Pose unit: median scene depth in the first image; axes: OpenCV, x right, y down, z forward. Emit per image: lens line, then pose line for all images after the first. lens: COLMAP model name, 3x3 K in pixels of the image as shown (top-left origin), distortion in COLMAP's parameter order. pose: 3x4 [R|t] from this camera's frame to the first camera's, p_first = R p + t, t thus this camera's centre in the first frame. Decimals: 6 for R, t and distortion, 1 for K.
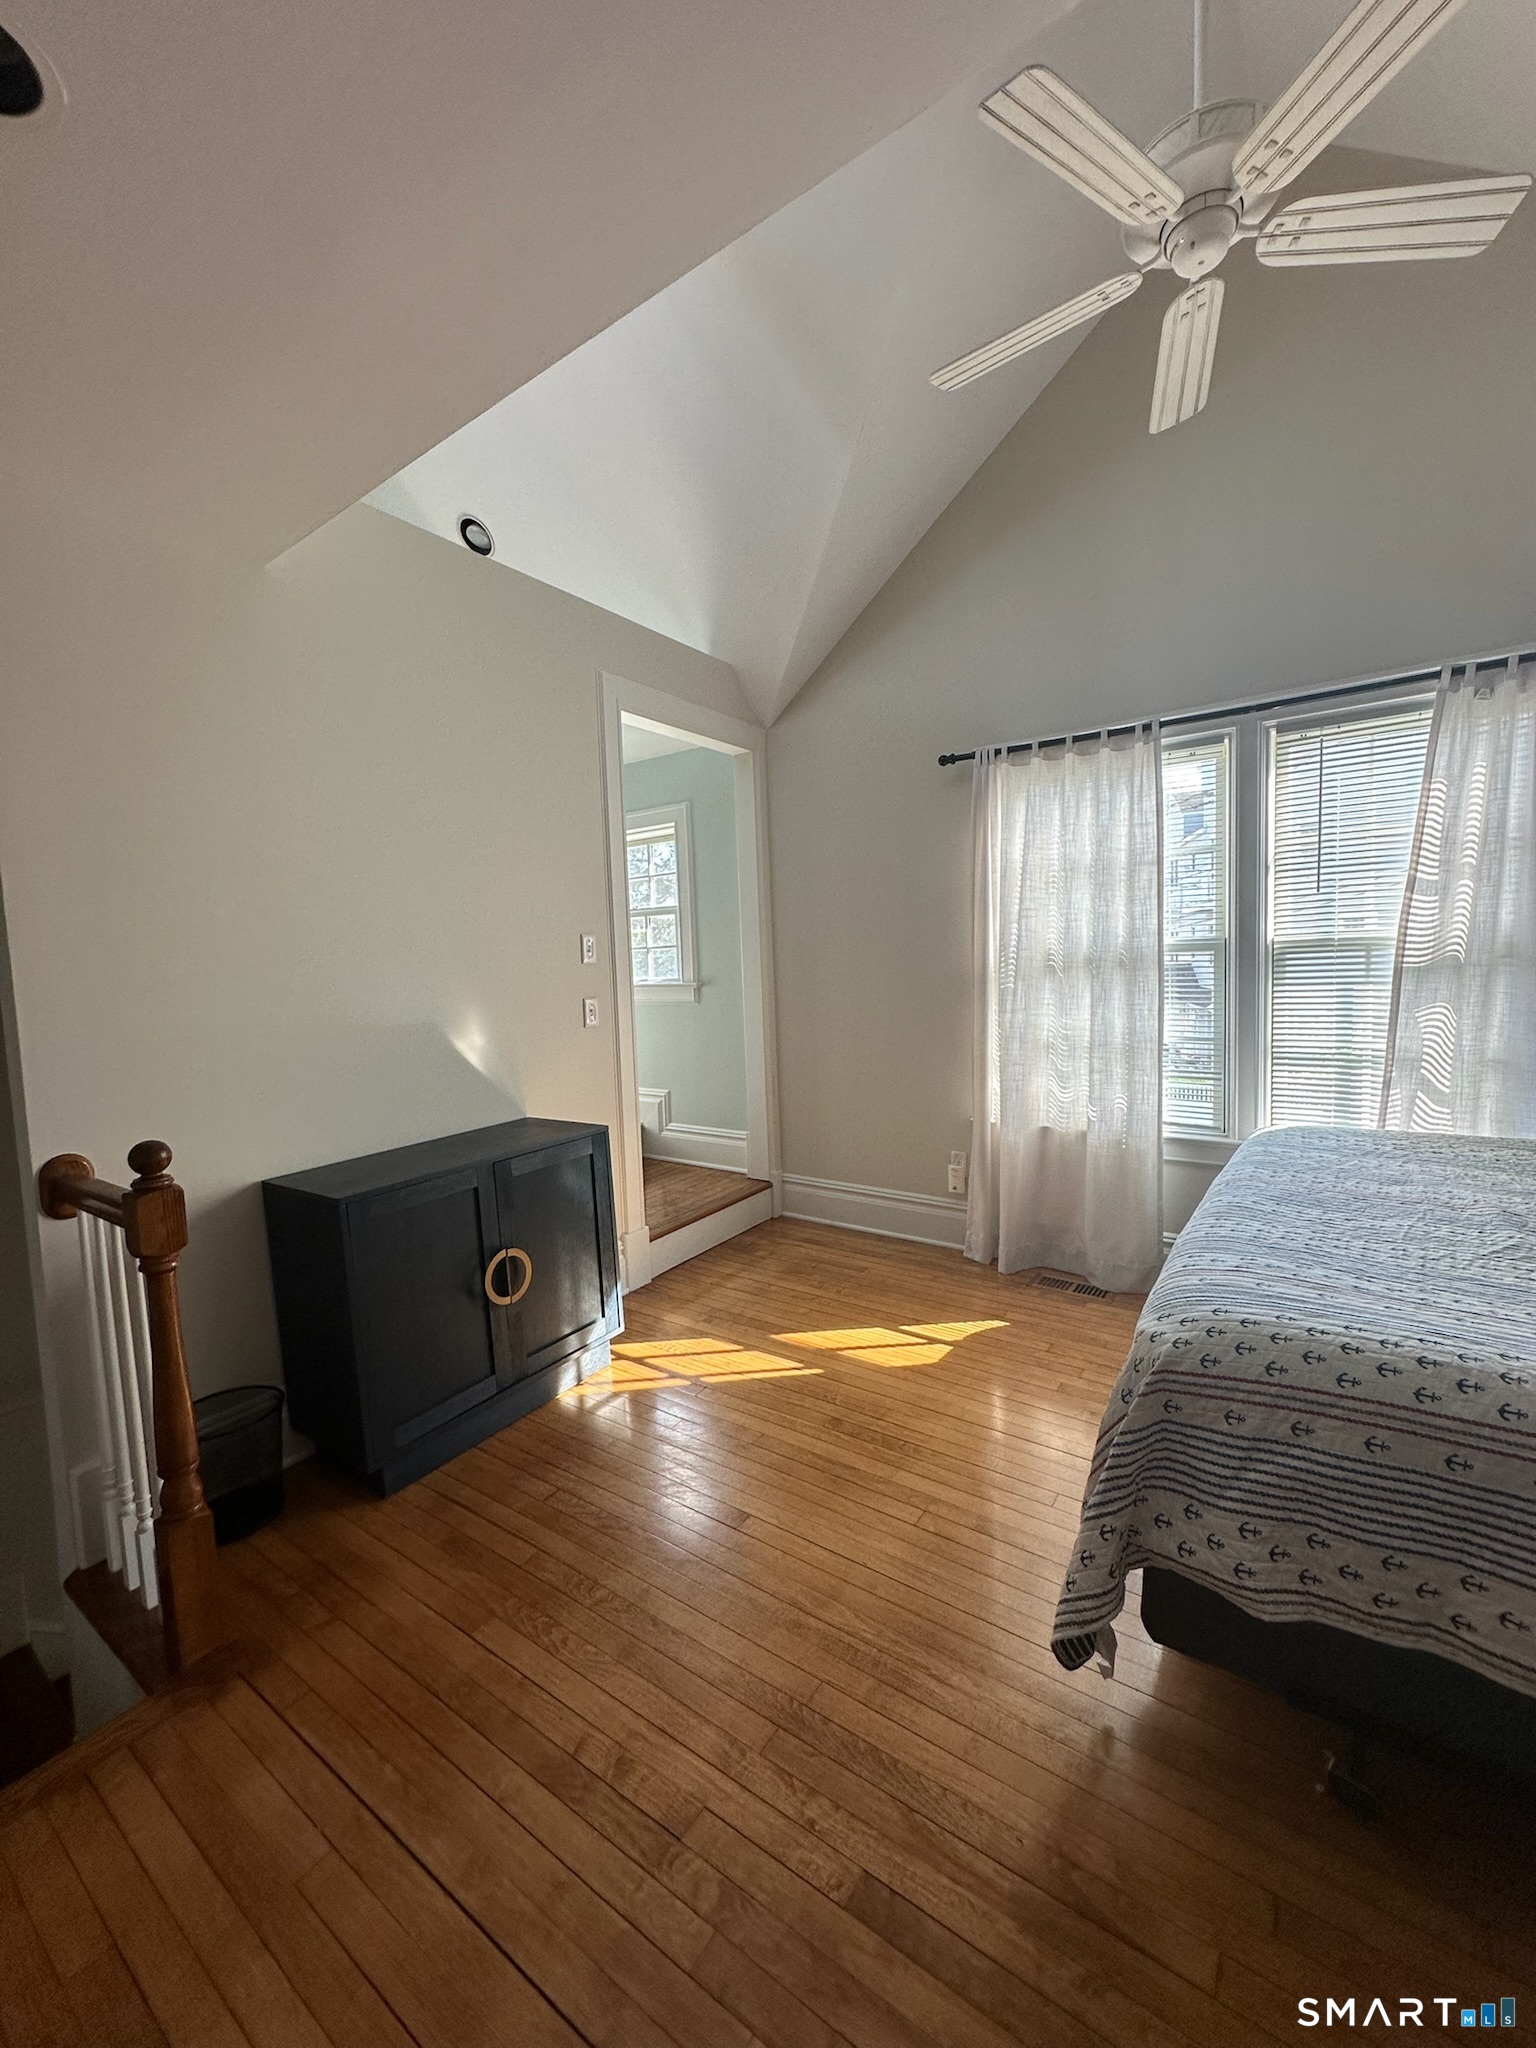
lens RADIAL K [[820.7, 0, 768.0], [0, 820.7, 1024.0], [0, 0, 1]] dist [-0.001861, 0.000230]
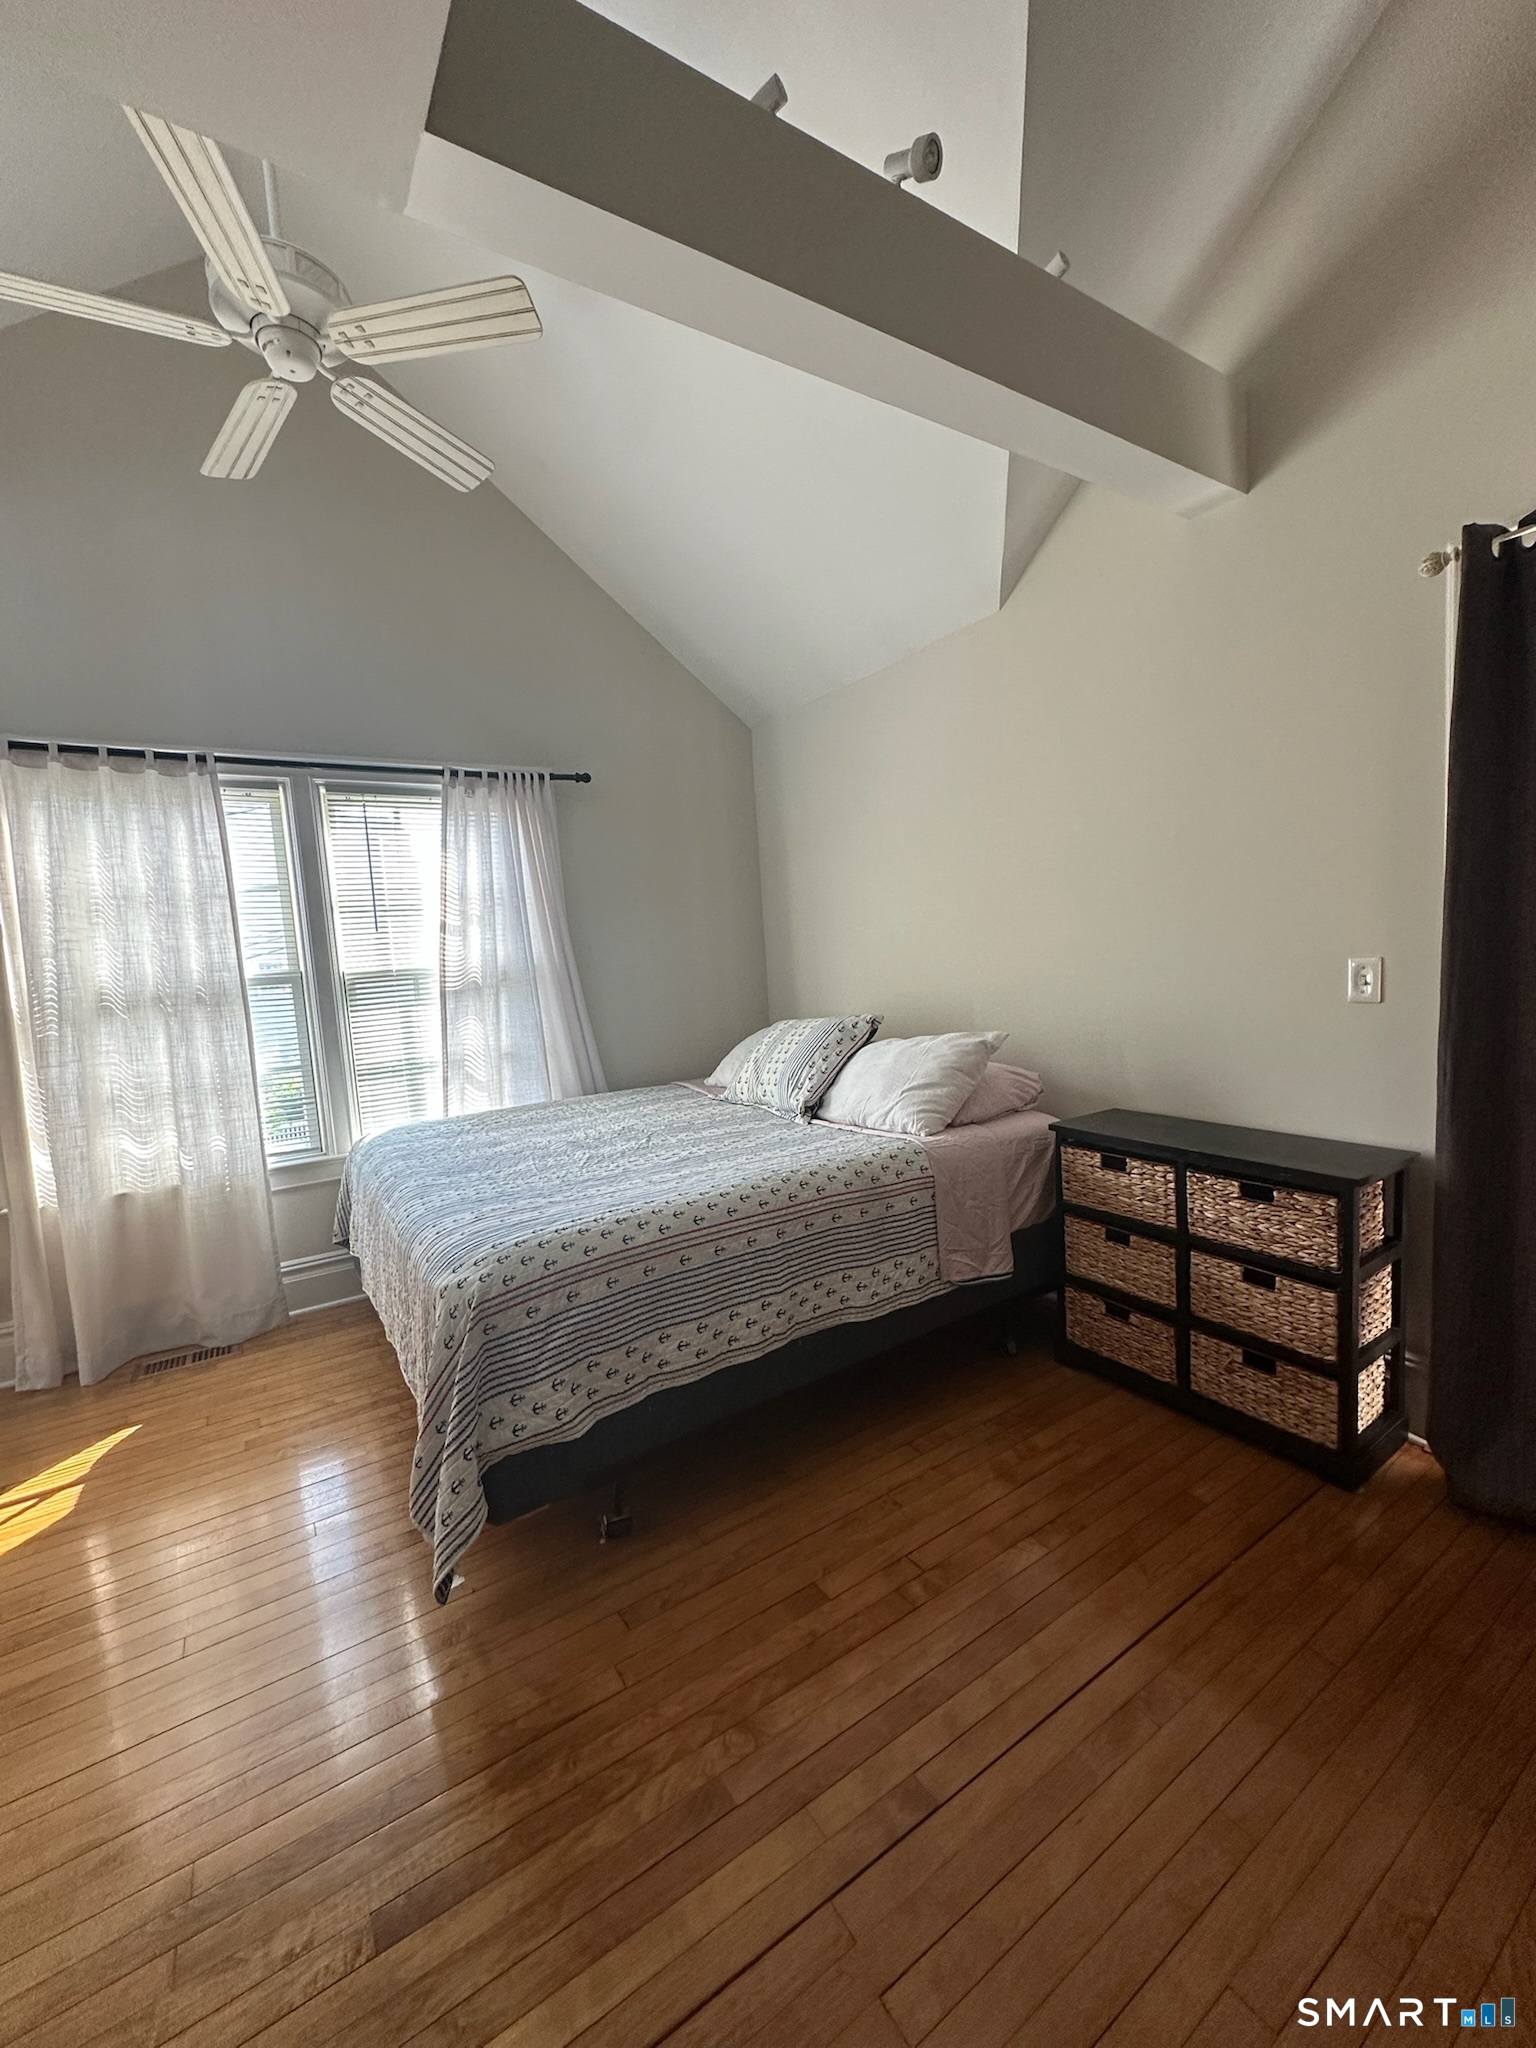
lens RADIAL K [[820.7, 0, 768.0], [0, 820.7, 1024.0], [0, 0, 1]] dist [-0.001861, 0.000230]
pose [[0.368812, -0.069304, 0.926917, -0.242521], [0.123150, 0.992069, 0.025175, 0.013203], [-0.921310, 0.104865, 0.374421, 0.045601]]
